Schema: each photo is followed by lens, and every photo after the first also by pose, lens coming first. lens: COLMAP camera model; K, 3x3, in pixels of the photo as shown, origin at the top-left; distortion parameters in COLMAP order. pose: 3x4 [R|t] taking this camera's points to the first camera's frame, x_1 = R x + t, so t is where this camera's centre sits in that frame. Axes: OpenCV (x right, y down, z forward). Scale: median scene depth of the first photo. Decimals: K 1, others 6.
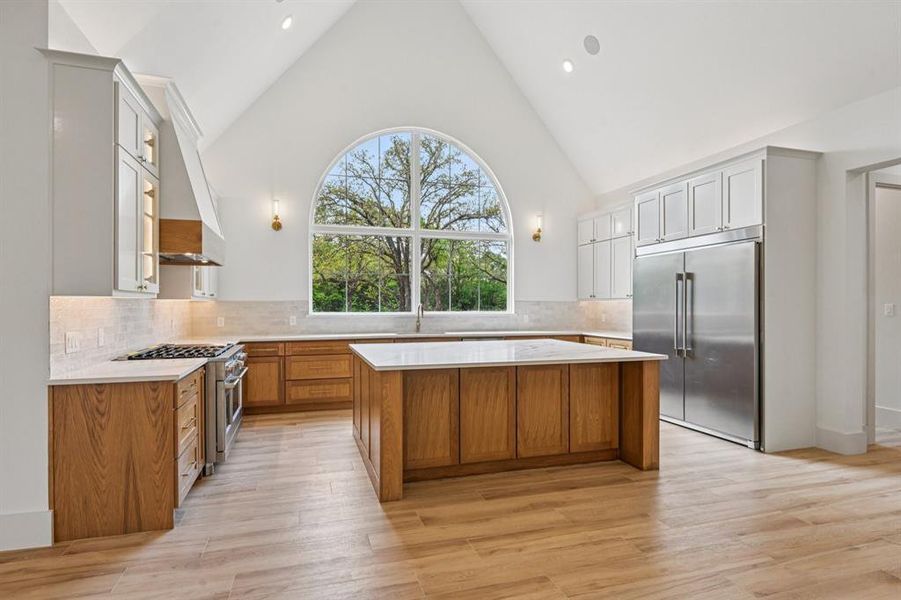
lens RADIAL K [[490.0, 0, 454.4], [0, 490.0, 304.7], [0, 0, 1]] dist [-0.014766, -0.000712]
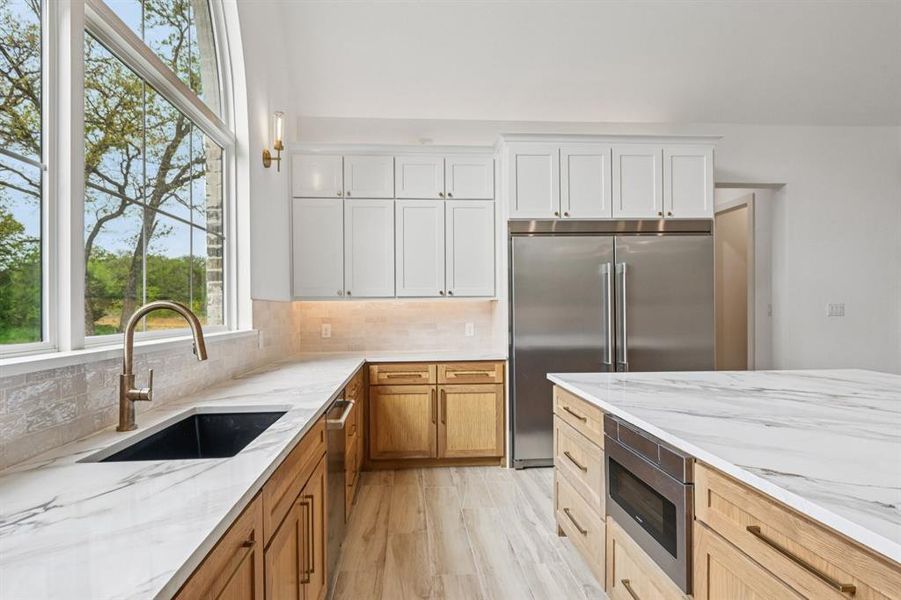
lens RADIAL K [[490.0, 0, 454.4], [0, 490.0, 304.7], [0, 0, 1]] dist [-0.014766, -0.000712]
pose [[0.220395, 0.002652, 0.975407, -0.395152], [0.016272, 0.999847, -0.006395, 0.004320], [-0.975275, 0.017281, 0.220318, 1.230205]]
